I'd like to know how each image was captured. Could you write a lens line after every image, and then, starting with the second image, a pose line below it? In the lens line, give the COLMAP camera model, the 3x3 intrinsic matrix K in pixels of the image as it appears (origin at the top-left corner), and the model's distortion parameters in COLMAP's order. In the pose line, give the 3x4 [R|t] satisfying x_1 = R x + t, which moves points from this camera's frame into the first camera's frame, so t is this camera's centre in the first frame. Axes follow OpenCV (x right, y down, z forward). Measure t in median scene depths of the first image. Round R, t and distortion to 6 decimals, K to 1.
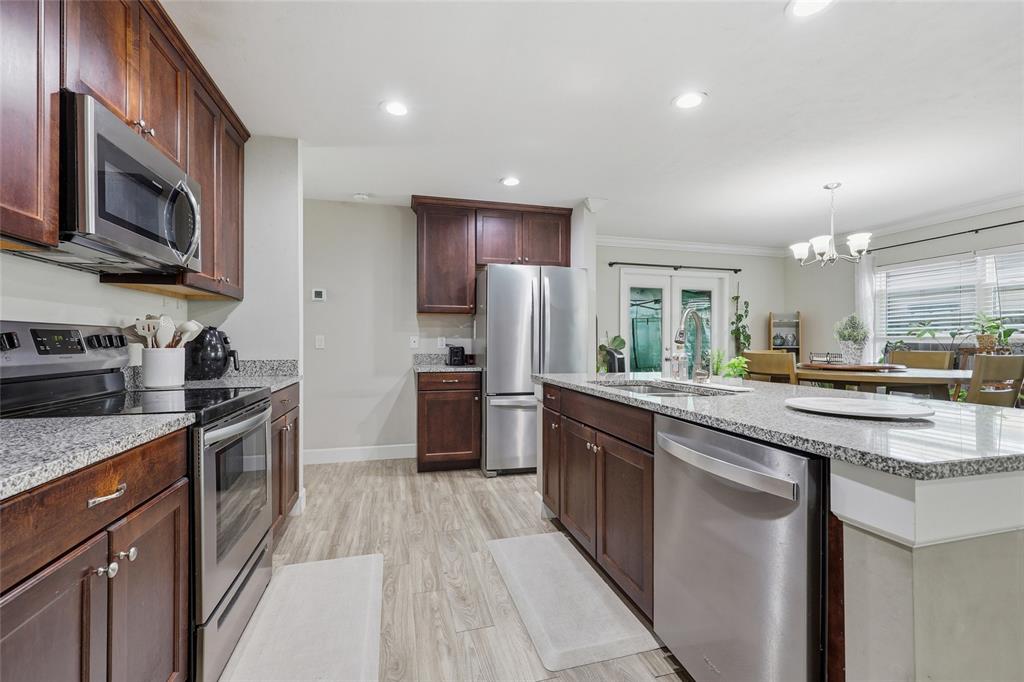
lens RADIAL K [[431.0, 0, 513.7], [0, 431.0, 342.3], [0, 0, 1]] dist [0.001111, -0.000231]
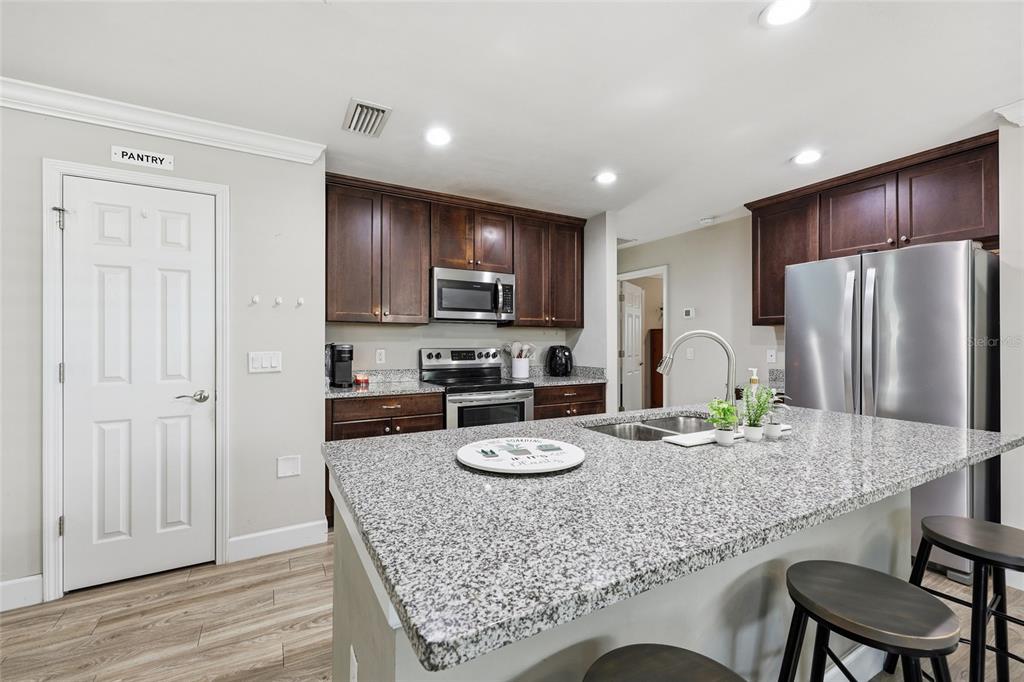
lens RADIAL K [[431.0, 0, 516.7], [0, 431.0, 341.2], [0, 0, 1]] dist [0.001111, -0.000231]
pose [[0.243063, -0.002947, -0.970006, 1.123916], [-0.002675, 0.999990, -0.003708, -0.057008], [0.970007, 0.003496, 0.243053, 0.521951]]
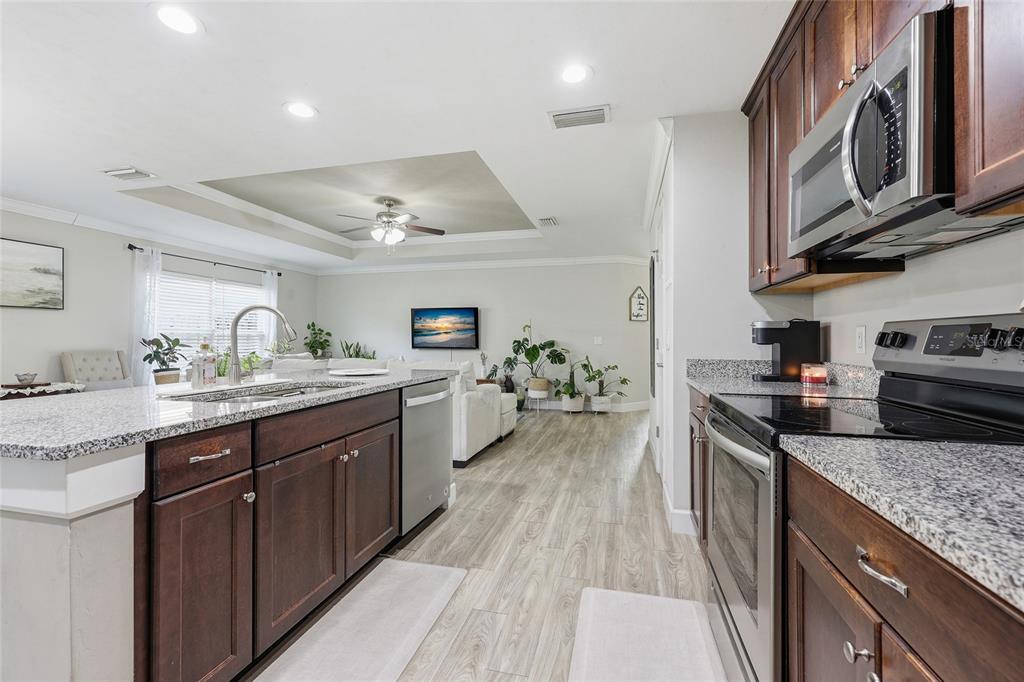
lens RADIAL K [[431.0, 0, 512.9], [0, 431.0, 338.6], [0, 0, 1]] dist [0.001111, -0.000231]
pose [[-0.869666, -0.001384, 0.493639, -0.561722], [-0.000339, 0.999998, 0.002208, -0.005600], [-0.493641, 0.001753, -0.869664, 1.613246]]
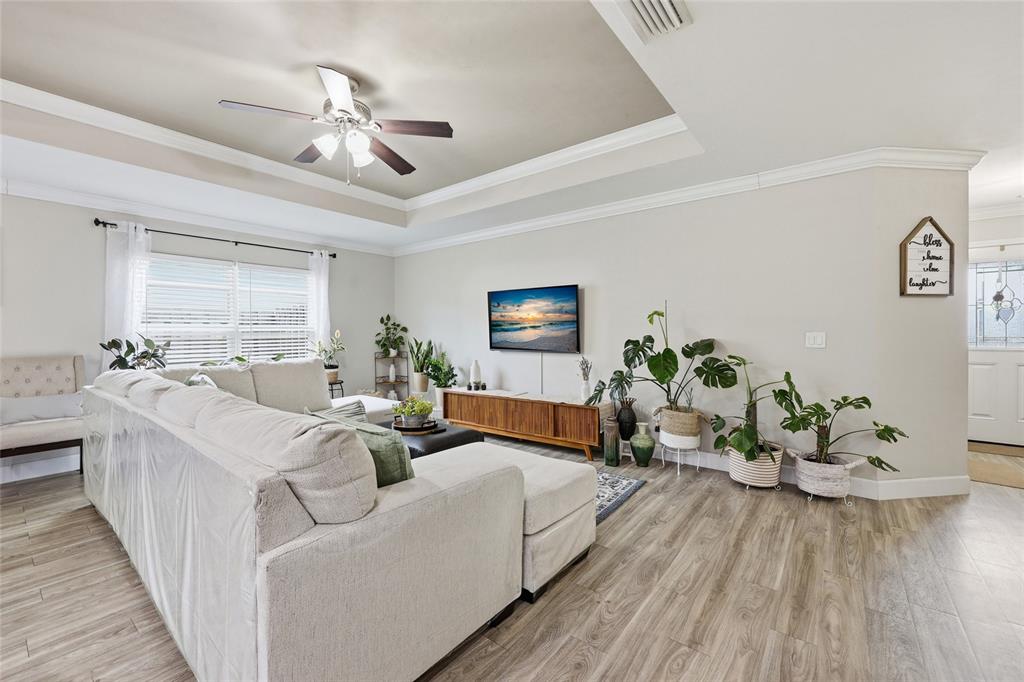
lens RADIAL K [[431.0, 0, 502.9], [0, 431.0, 337.6], [0, 0, 1]] dist [0.001111, -0.000231]
pose [[-0.596673, -0.010287, 0.802418, -0.434727], [0.007197, 0.999809, 0.018169, -0.012056], [-0.802452, 0.016615, -0.596485, 1.258349]]
